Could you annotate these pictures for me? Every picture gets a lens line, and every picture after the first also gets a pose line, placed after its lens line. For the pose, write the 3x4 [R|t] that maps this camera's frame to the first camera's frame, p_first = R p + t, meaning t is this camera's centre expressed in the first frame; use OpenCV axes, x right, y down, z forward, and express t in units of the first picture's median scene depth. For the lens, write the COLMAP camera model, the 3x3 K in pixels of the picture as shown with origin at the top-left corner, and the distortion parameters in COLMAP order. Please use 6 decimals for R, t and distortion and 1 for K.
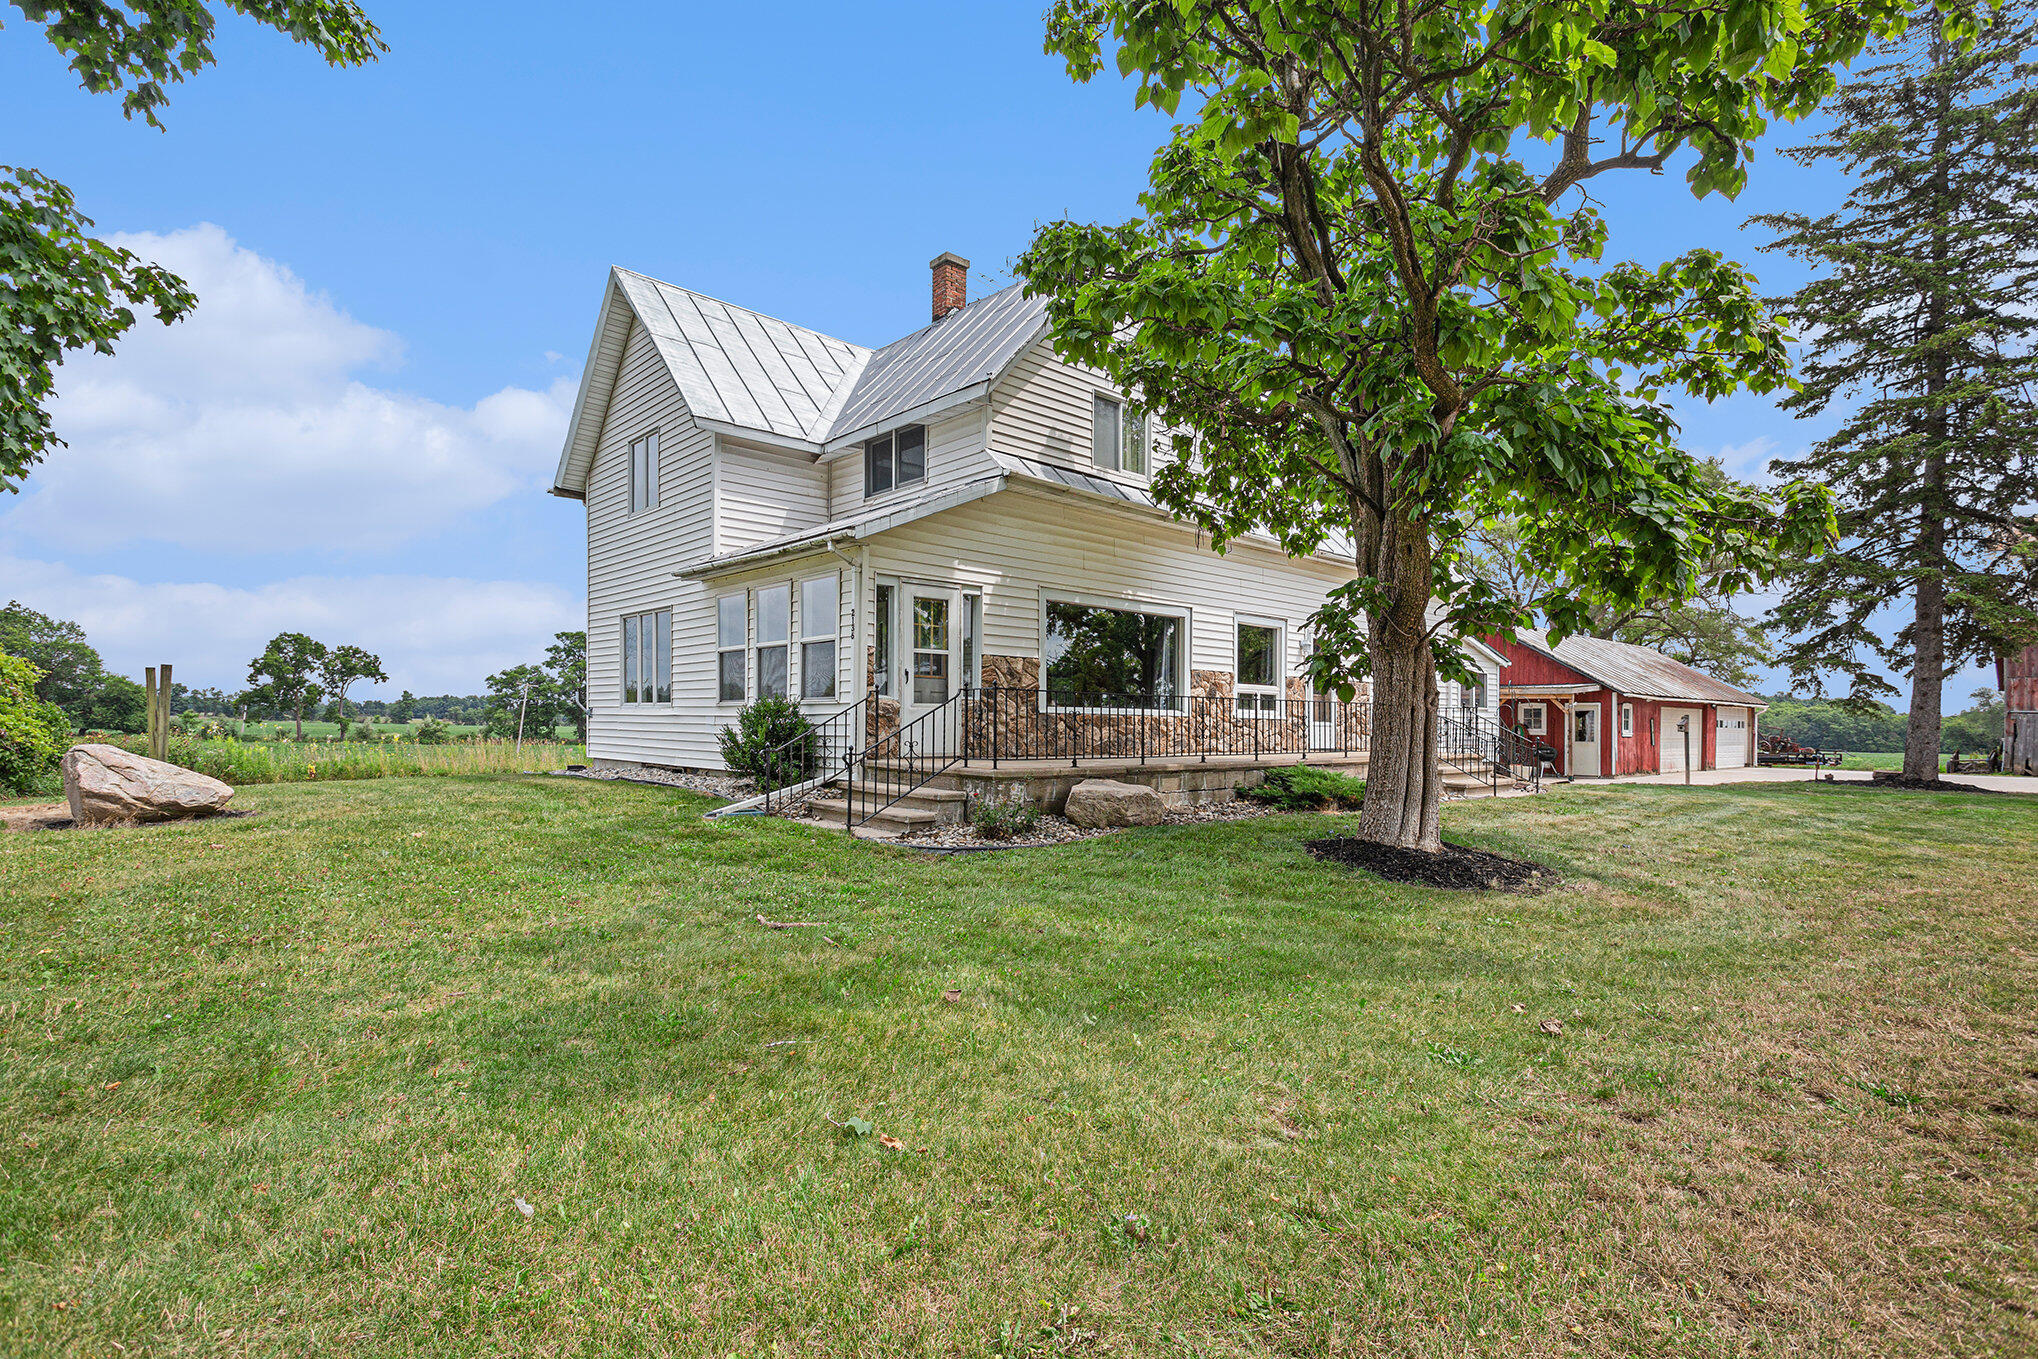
lens RADIAL K [[983.1, 0, 1009.6], [0, 983.1, 723.4], [0, 0, 1]] dist [-0.001246, 0.001540]
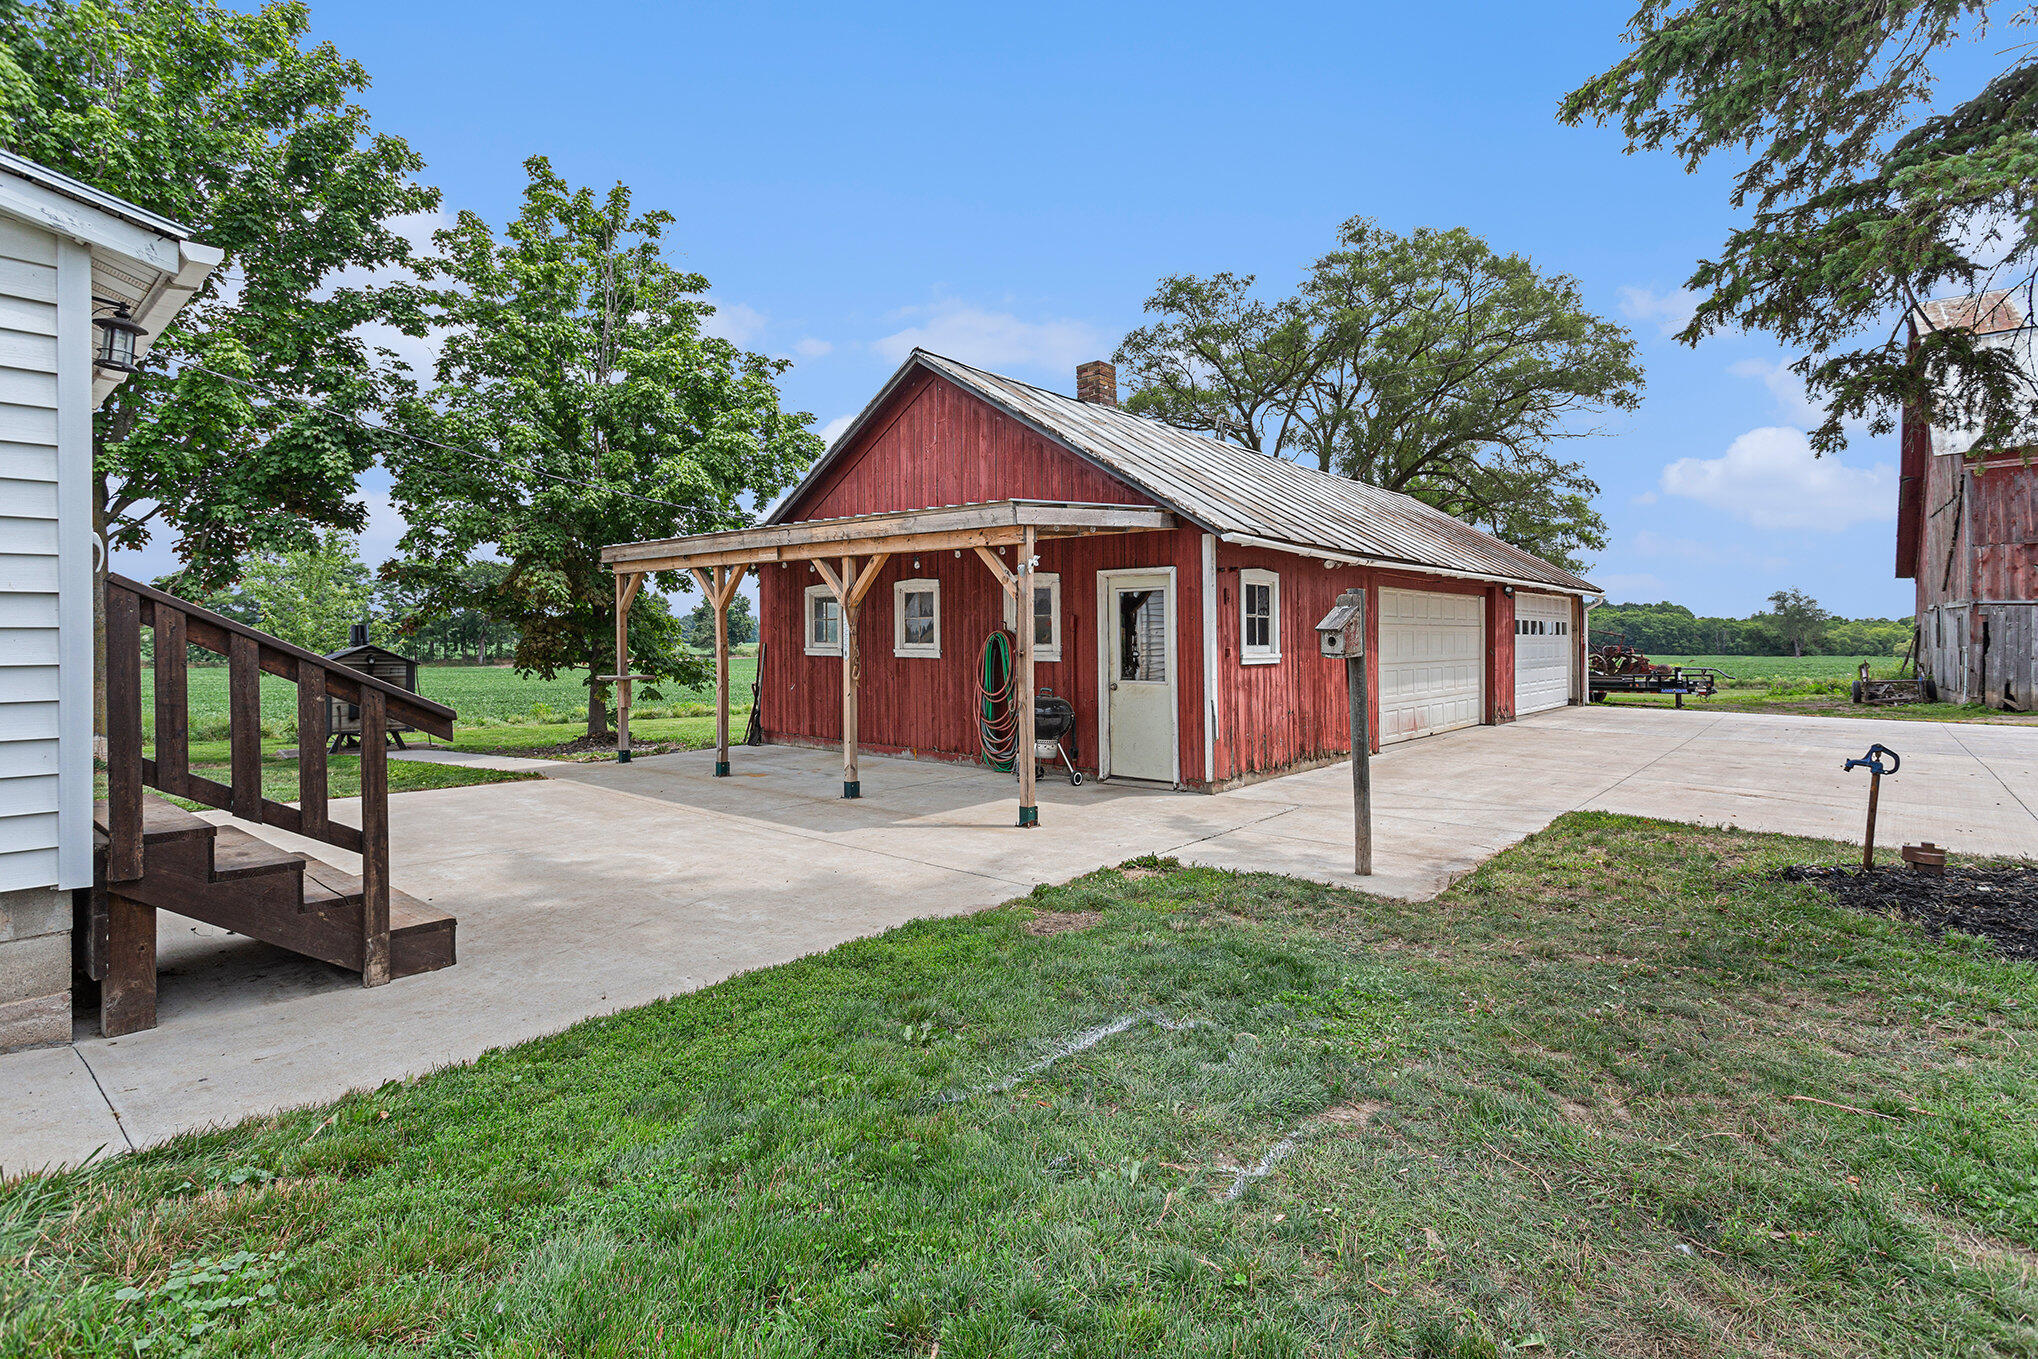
lens RADIAL K [[983.1, 0, 1021.4], [0, 983.1, 634.1], [0, 0, 1]] dist [-0.001246, 0.001540]
pose [[0.990522, -0.011053, 0.136909, 0.412603], [0.011214, 0.999937, -0.000407, 0.001036], [-0.136896, 0.001939, 0.990583, 0.554181]]
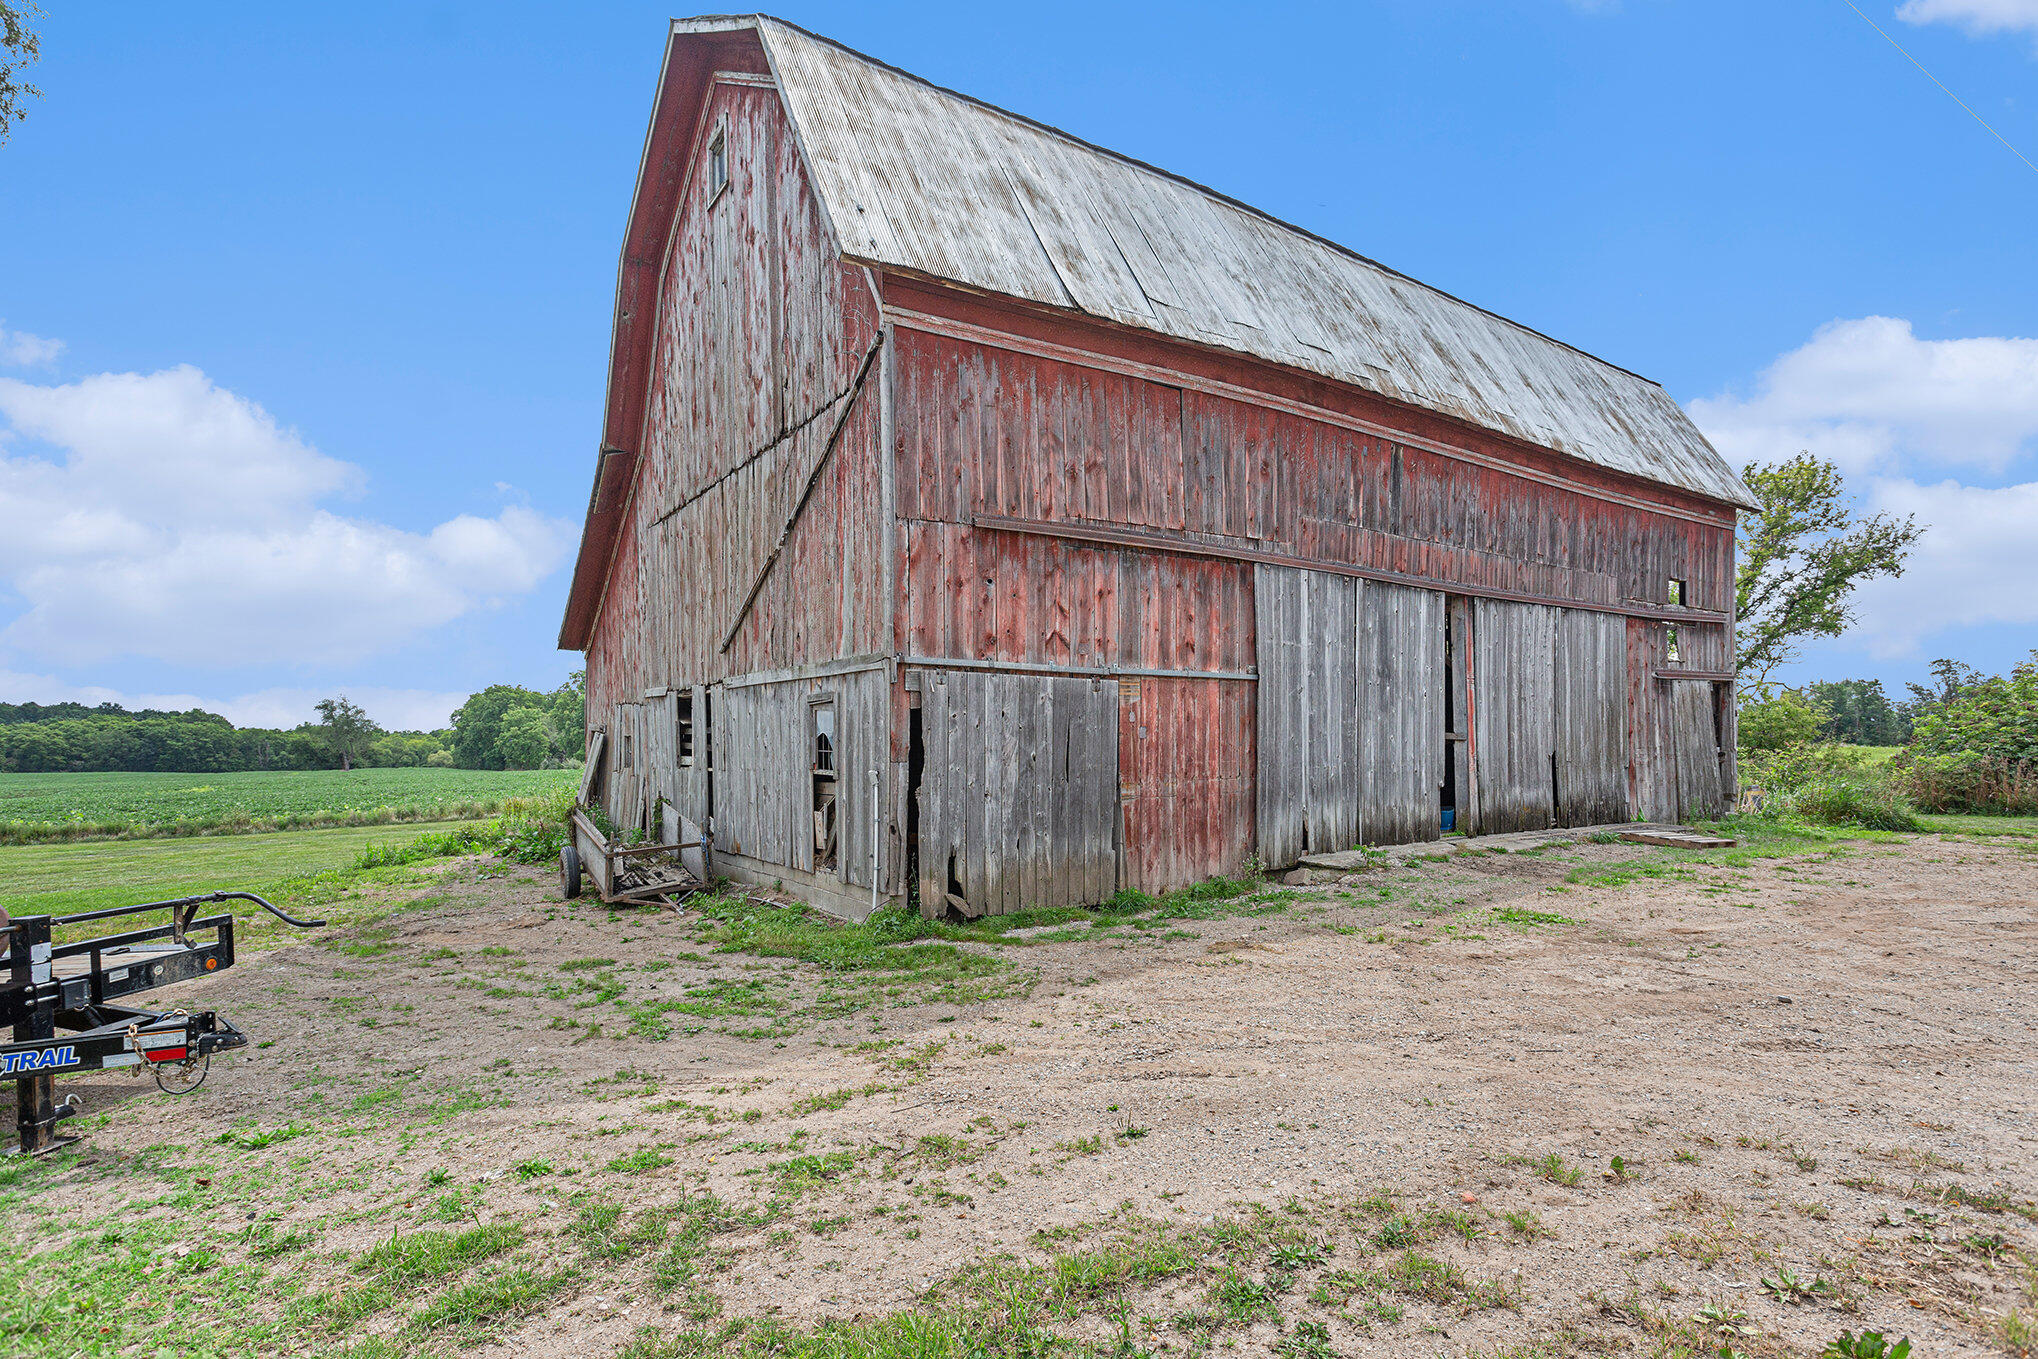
lens RADIAL K [[983.1, 0, 991.4], [0, 983.1, 742.2], [0, 0, 1]] dist [-0.001246, 0.001540]
pose [[0.176701, -0.013455, 0.984173, 0.883343], [0.011661, 0.999865, 0.011576, 0.006107], [-0.984196, 0.009432, 0.176834, 1.052295]]
